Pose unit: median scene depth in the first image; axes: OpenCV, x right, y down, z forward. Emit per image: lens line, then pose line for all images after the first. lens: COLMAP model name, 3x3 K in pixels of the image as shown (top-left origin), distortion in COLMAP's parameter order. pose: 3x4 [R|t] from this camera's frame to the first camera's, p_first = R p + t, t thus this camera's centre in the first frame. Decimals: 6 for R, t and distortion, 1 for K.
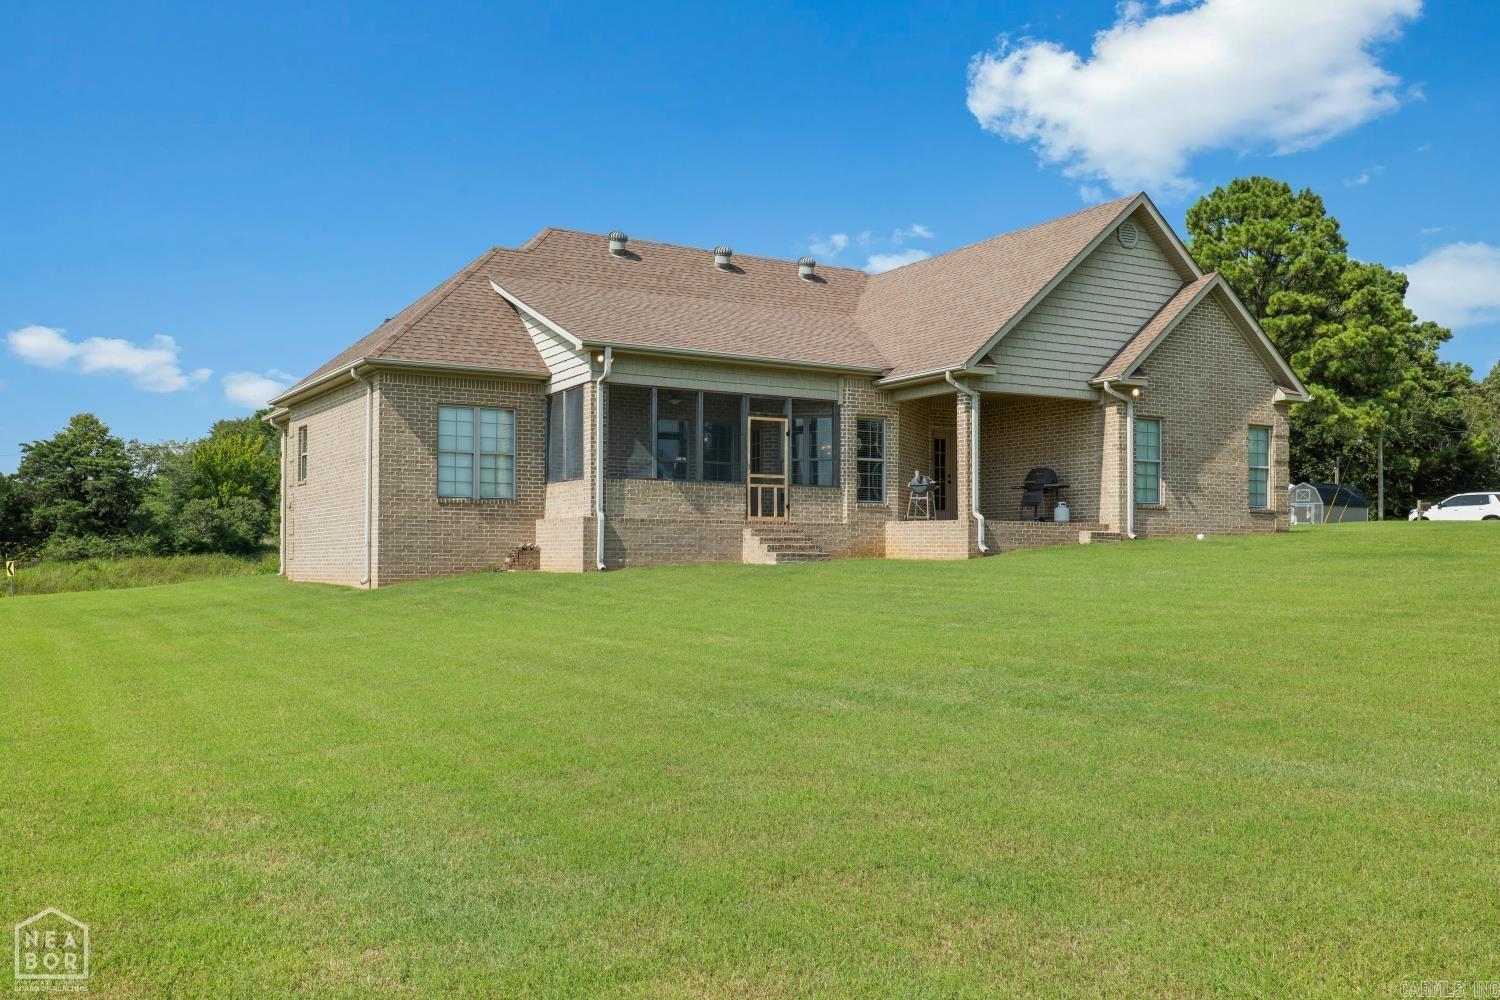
lens RADIAL K [[1447.4, 0, 741.4], [0, 1447.4, 510.0], [0, 0, 1]] dist [-0.008130, 0.010537]
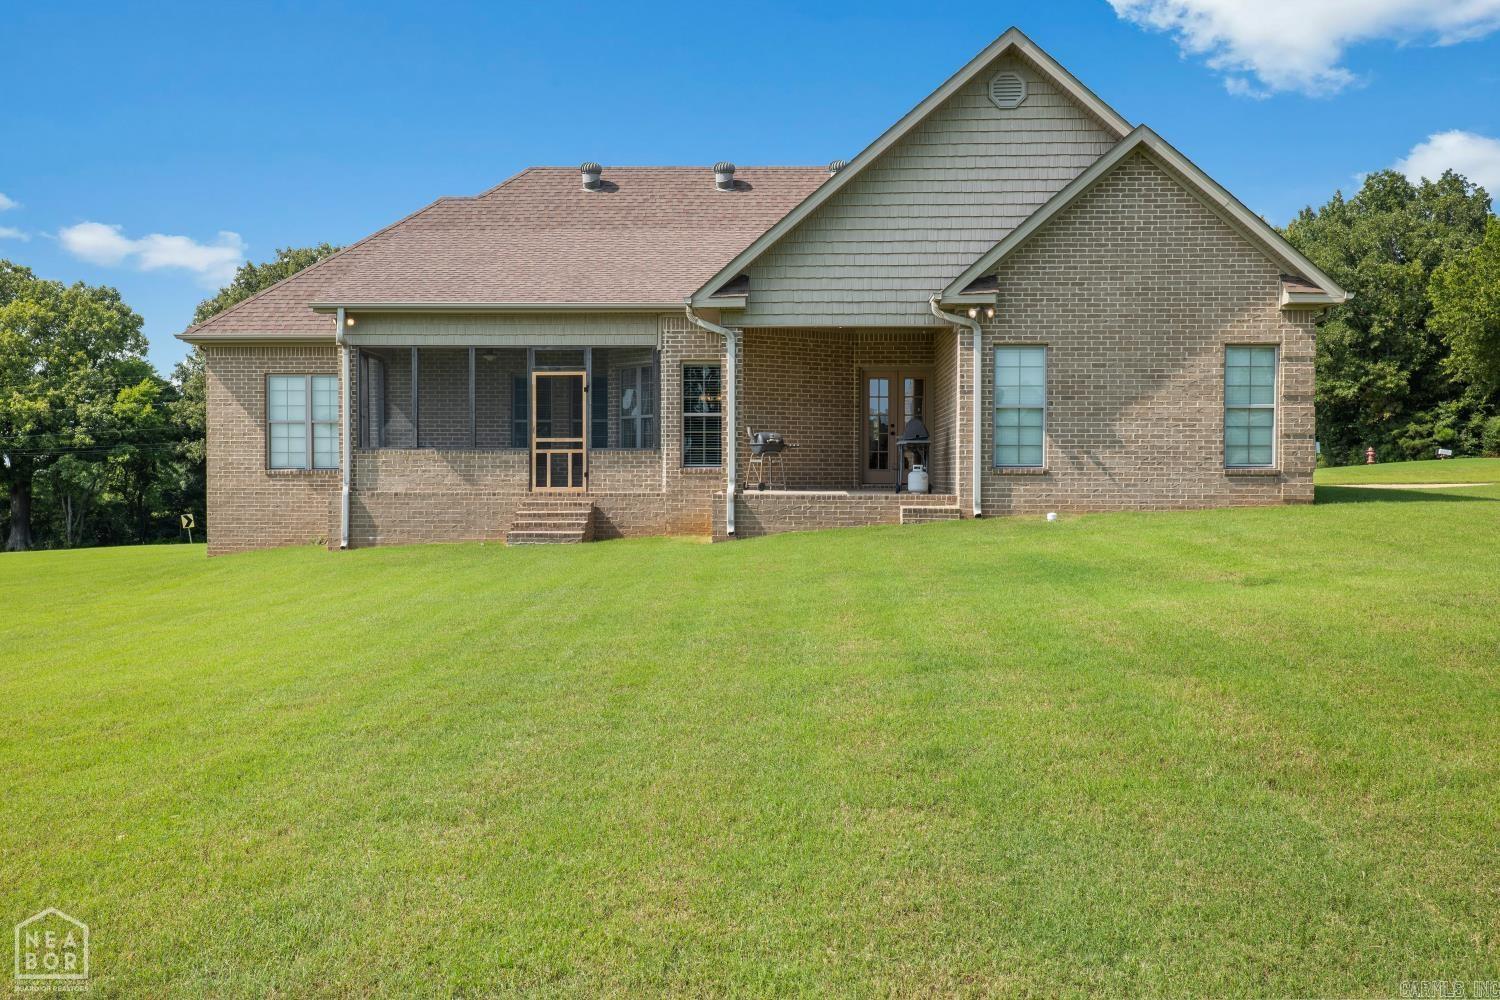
lens RADIAL K [[1432.5, 0, 750.0], [0, 1432.5, 500.0], [0, 0, 1]] dist [-0.005211, 0.006976]
pose [[0.836471, 0.007841, -0.547954, 0.575698], [0.024629, 0.998349, 0.051884, -0.028779], [0.547457, -0.056895, 0.834898, 0.342782]]
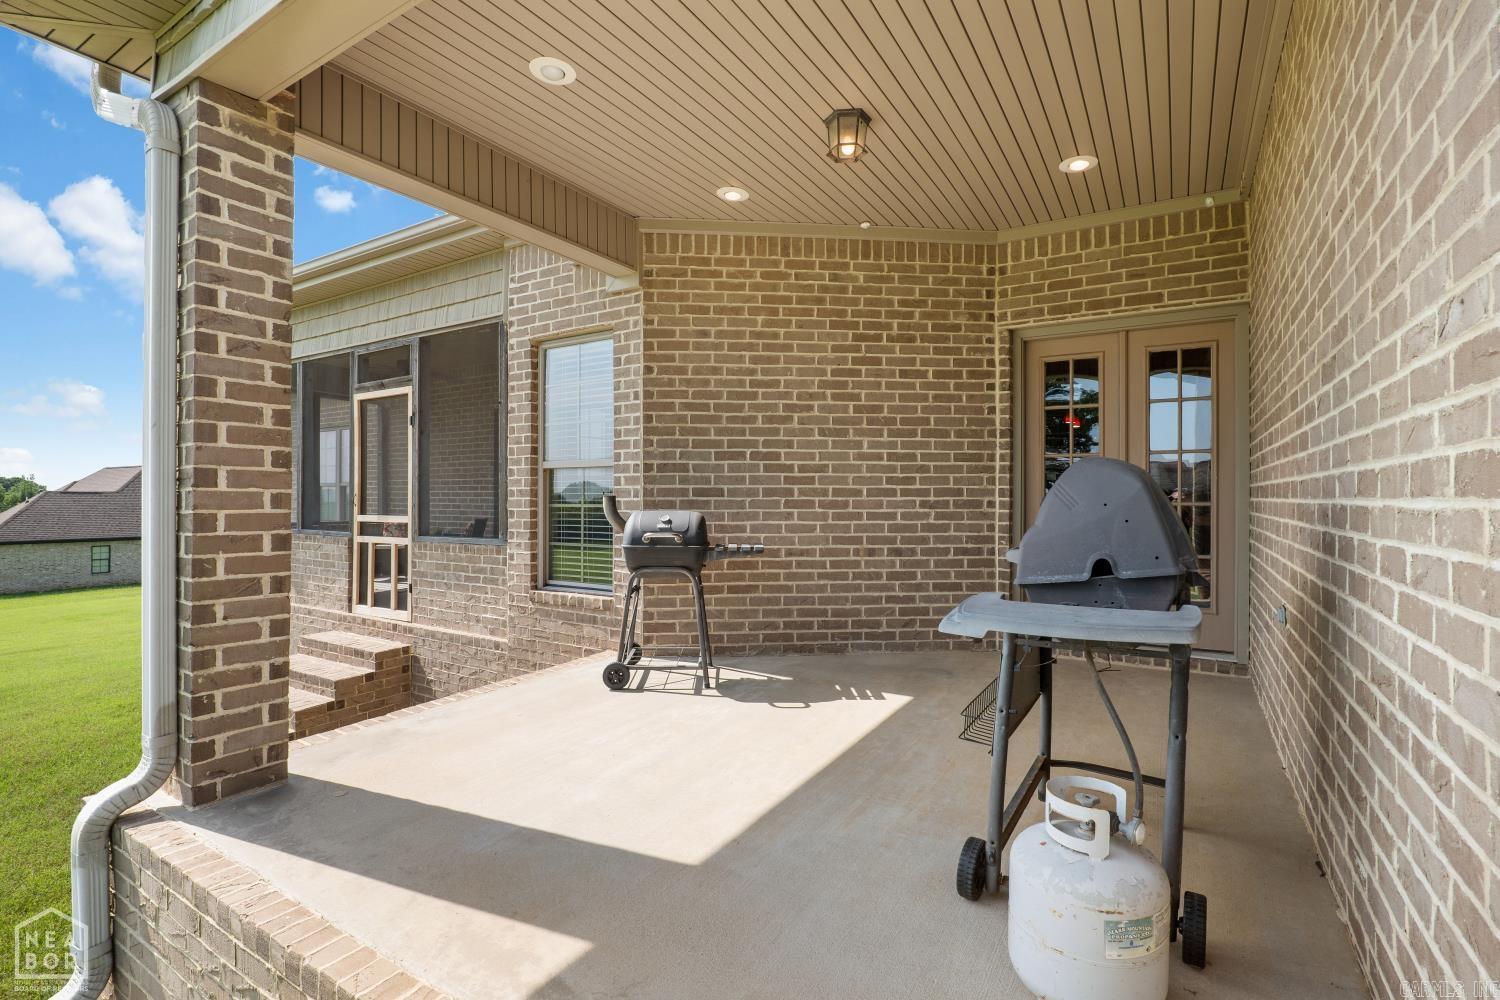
lens RADIAL K [[703.3, 0, 751.4], [0, 703.3, 494.3], [0, 0, 1]] dist [-0.027710, 0.001223]
pose [[0.462642, -0.007154, -0.886516, 0.264256], [0.039150, 0.999157, 0.012368, -0.028934], [0.885680, -0.040429, 0.462532, 0.990879]]
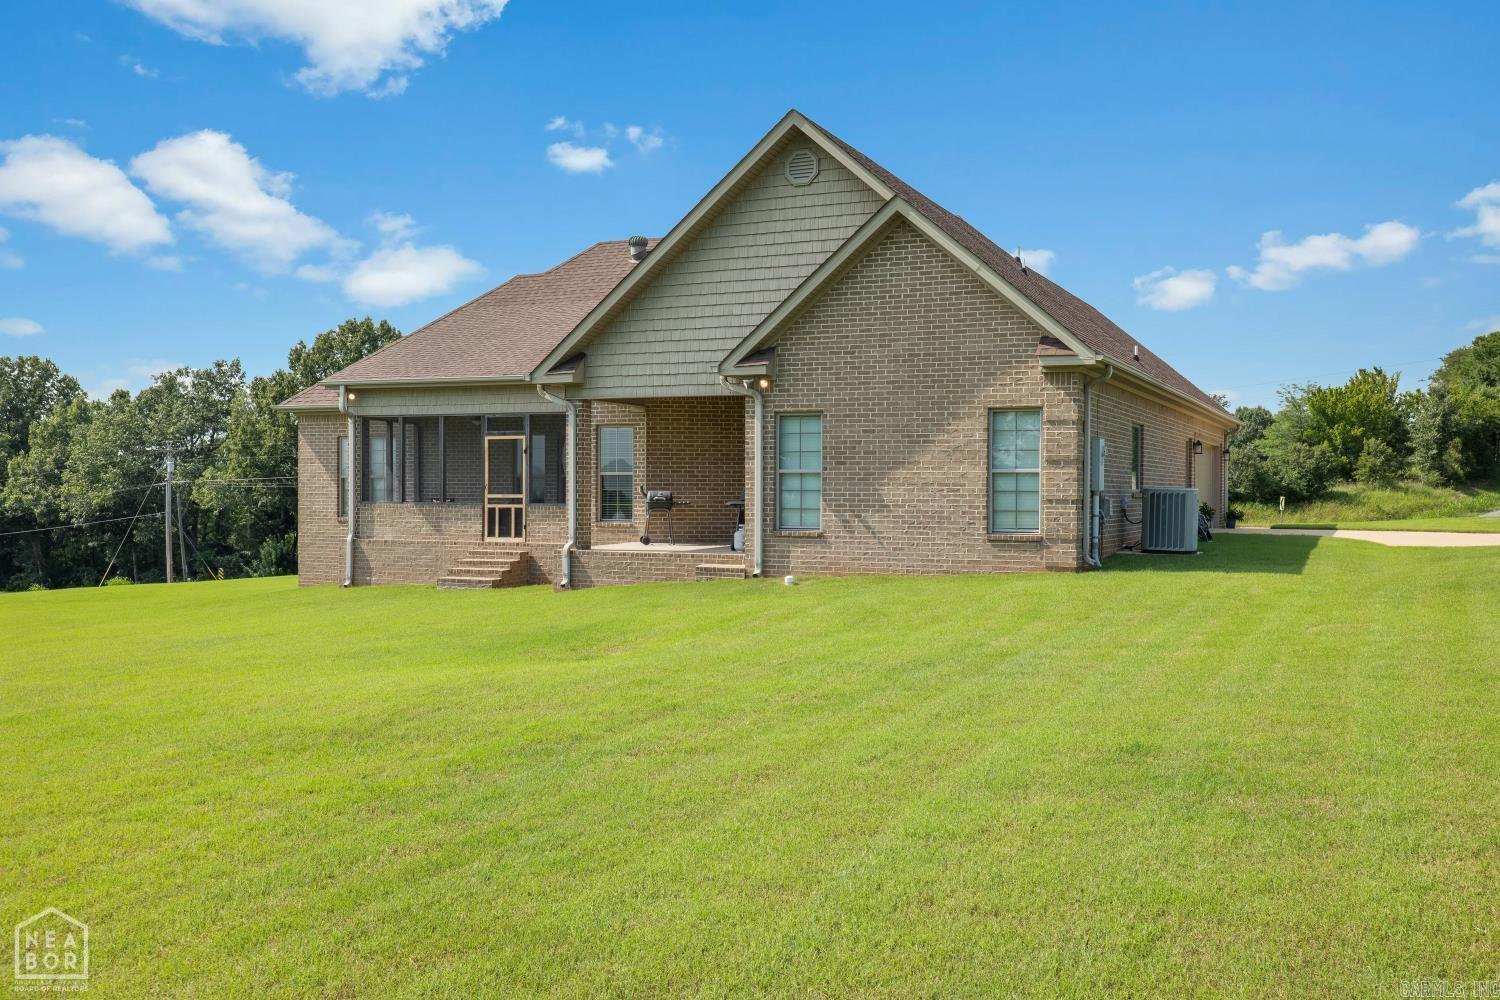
lens RADIAL K [[1447.4, 0, 741.4], [0, 1447.4, 510.0], [0, 0, 1]] dist [-0.008130, 0.010537]
pose [[0.571550, 0.010204, -0.820504, 0.904475], [0.032937, 0.998832, 0.035366, -0.042882], [0.819906, -0.047238, 0.570546, 0.565260]]
